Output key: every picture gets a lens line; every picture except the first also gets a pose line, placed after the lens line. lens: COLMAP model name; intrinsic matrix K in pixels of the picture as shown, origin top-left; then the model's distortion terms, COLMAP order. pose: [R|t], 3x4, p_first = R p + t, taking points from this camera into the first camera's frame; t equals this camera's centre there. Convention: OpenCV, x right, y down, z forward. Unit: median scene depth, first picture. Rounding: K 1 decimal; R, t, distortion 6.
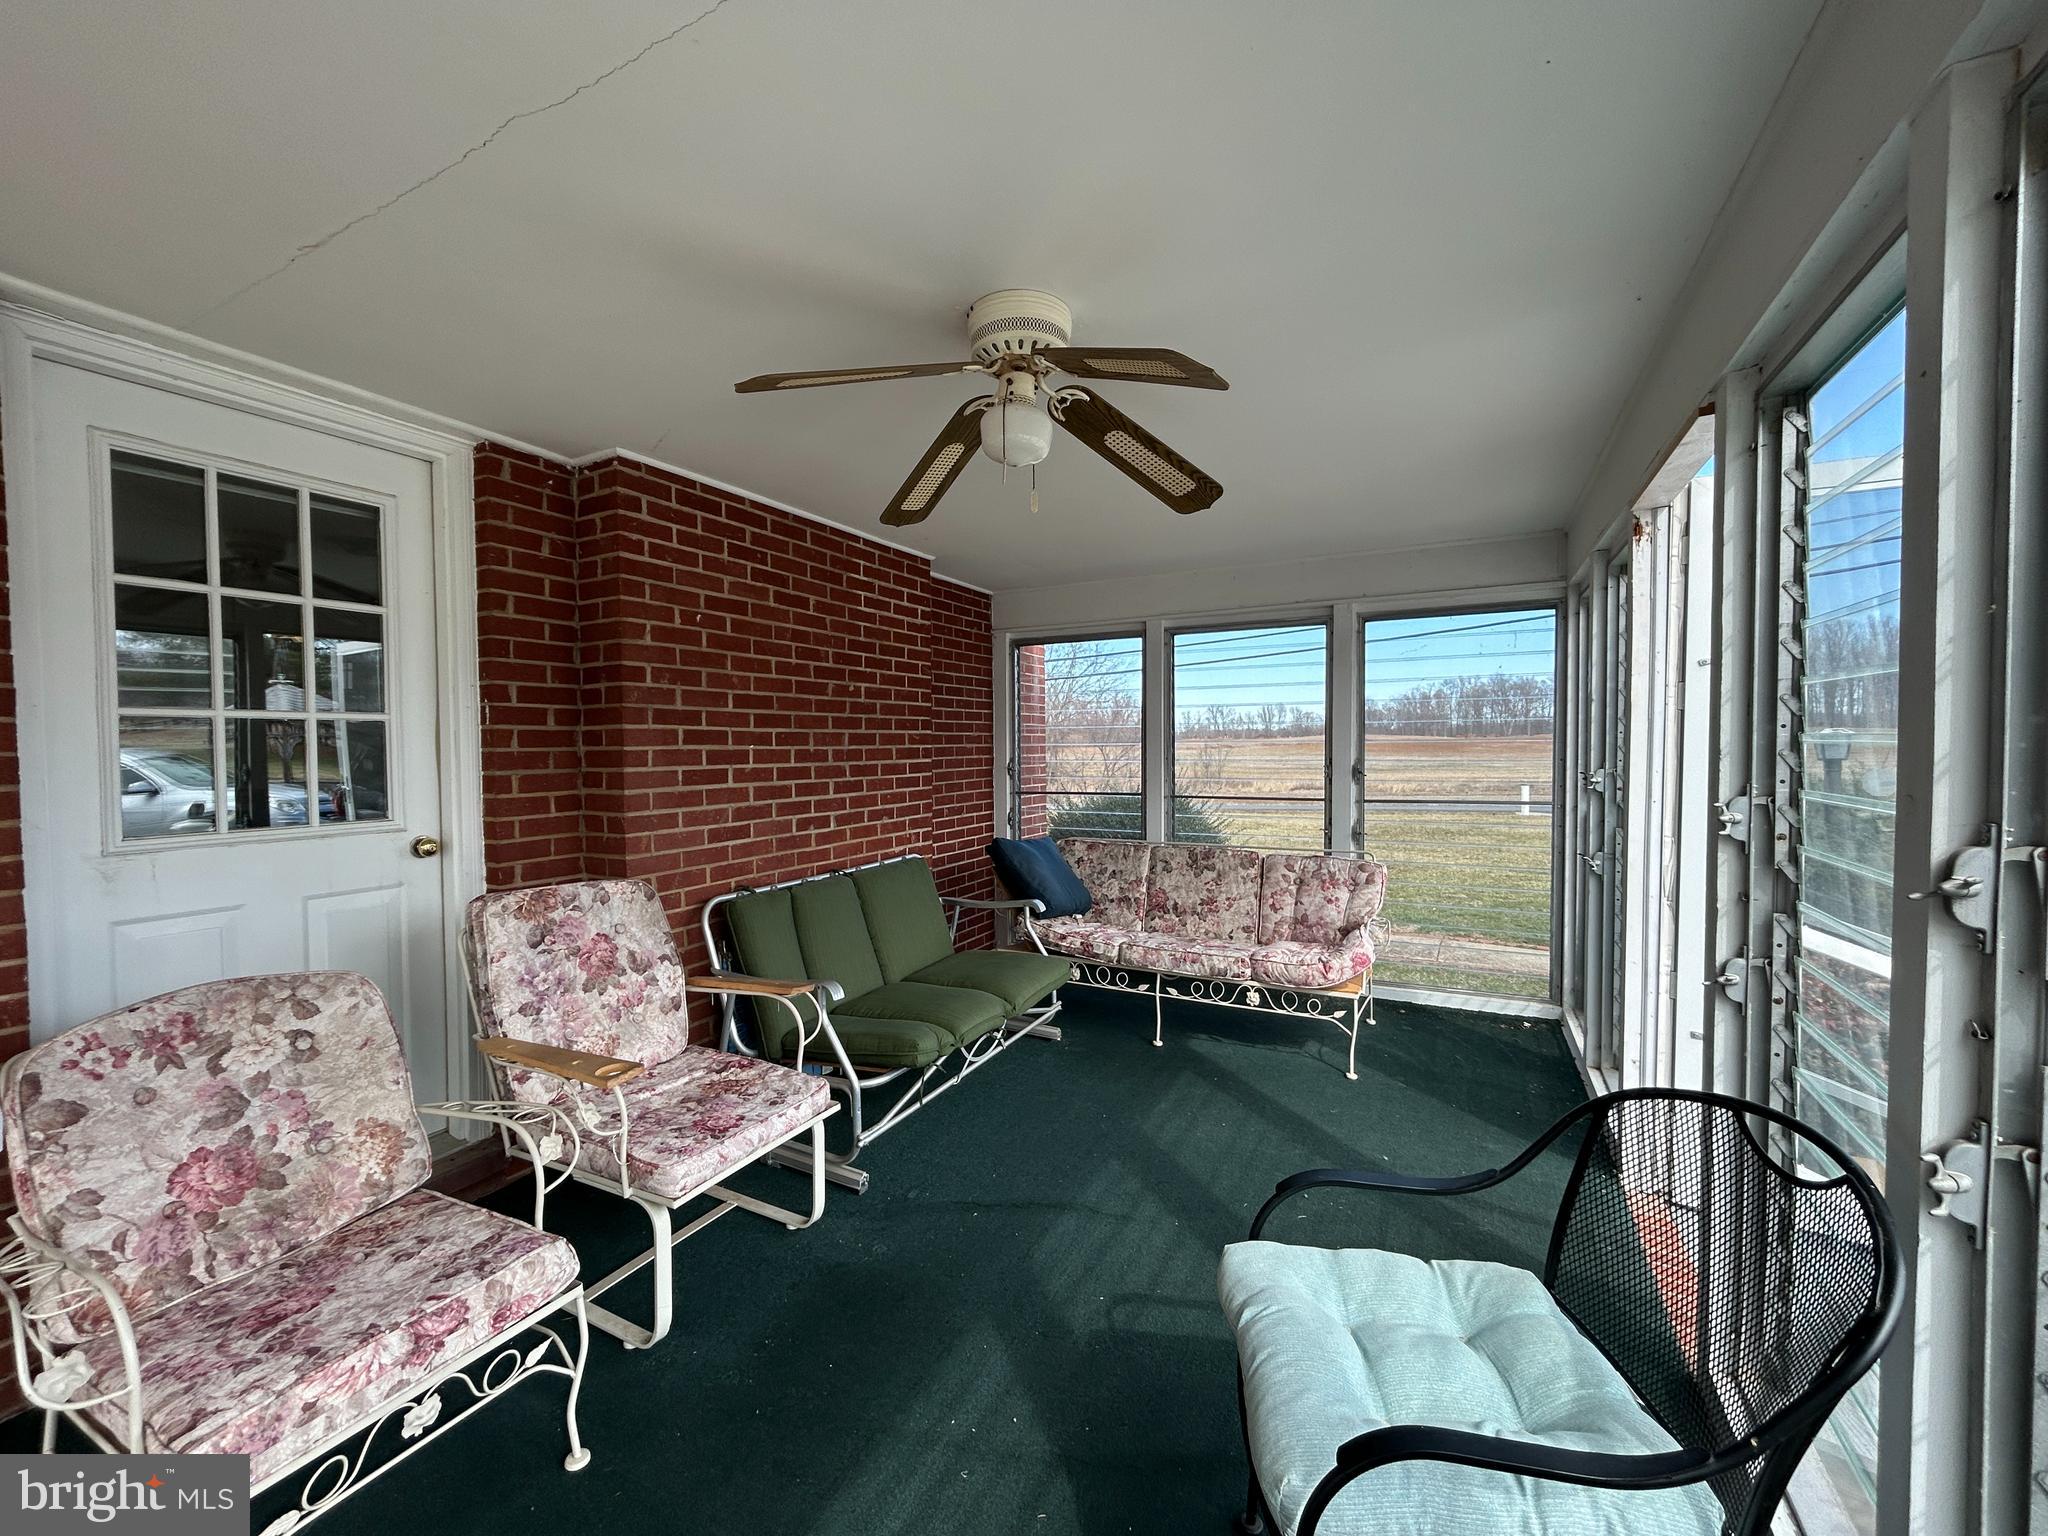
lens RADIAL K [[835.9, 0, 1020.1], [0, 835.9, 769.1], [0, 0, 1]] dist [0.010642, -0.000897]
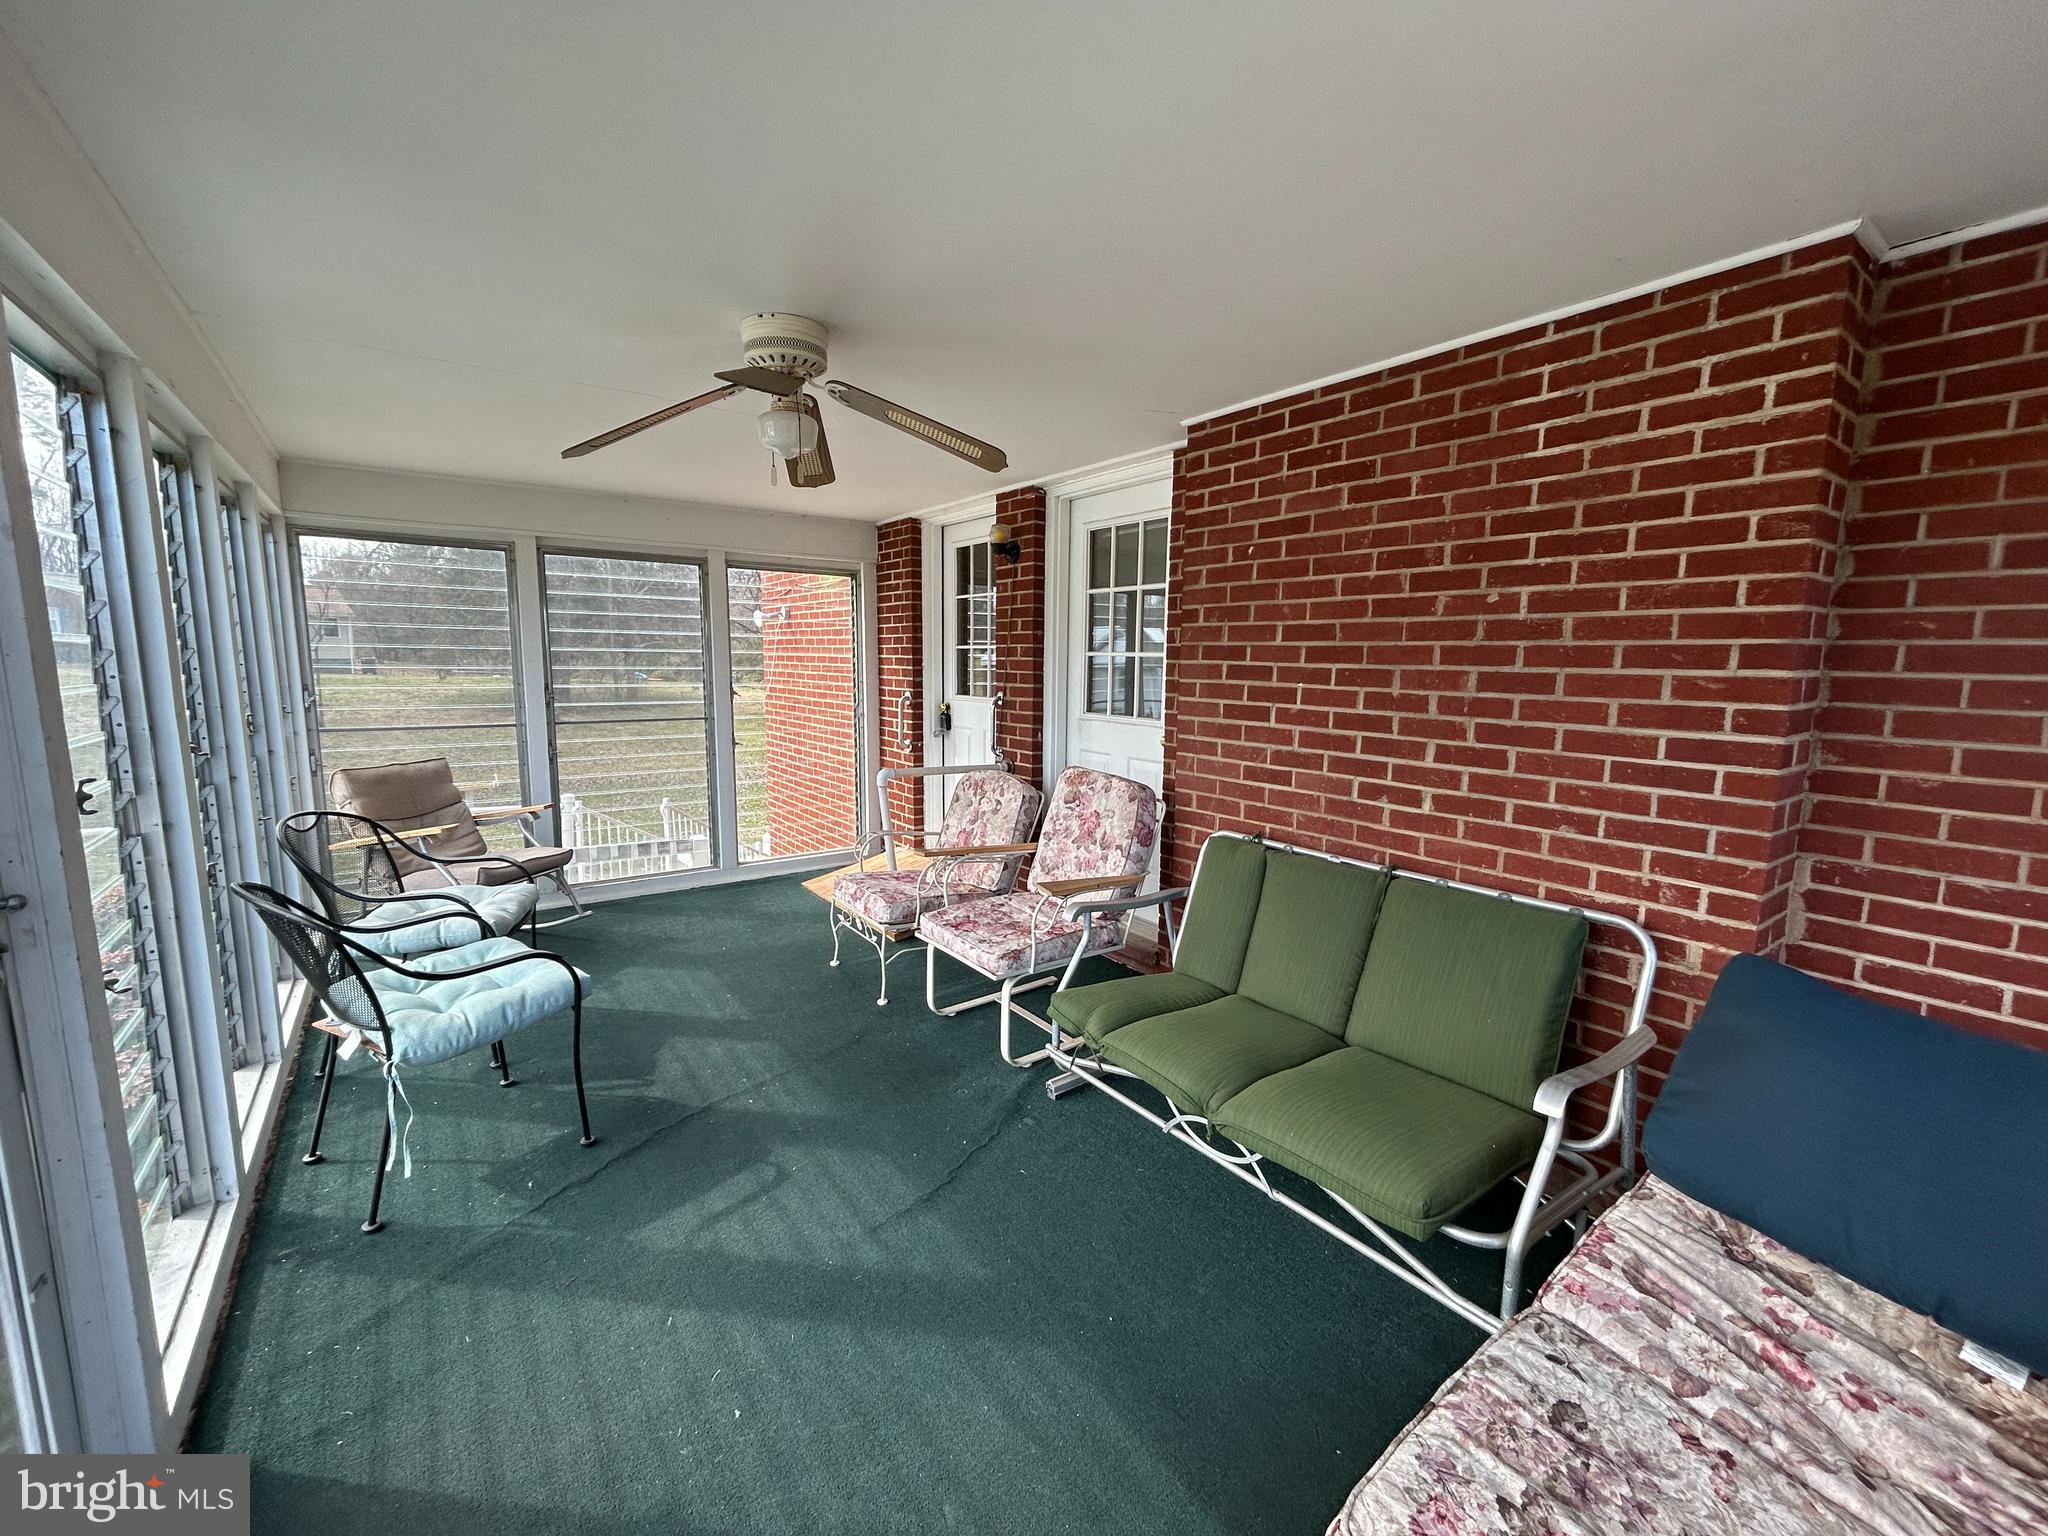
lens RADIAL K [[835.9, 0, 1018.2], [0, 835.9, 766.4], [0, 0, 1]] dist [0.010642, -0.000897]
pose [[-0.446373, 0.122568, -0.886413, 0.603844], [-0.035118, 0.987413, 0.154218, -0.067928], [0.894157, 0.099968, -0.436450, 1.139910]]
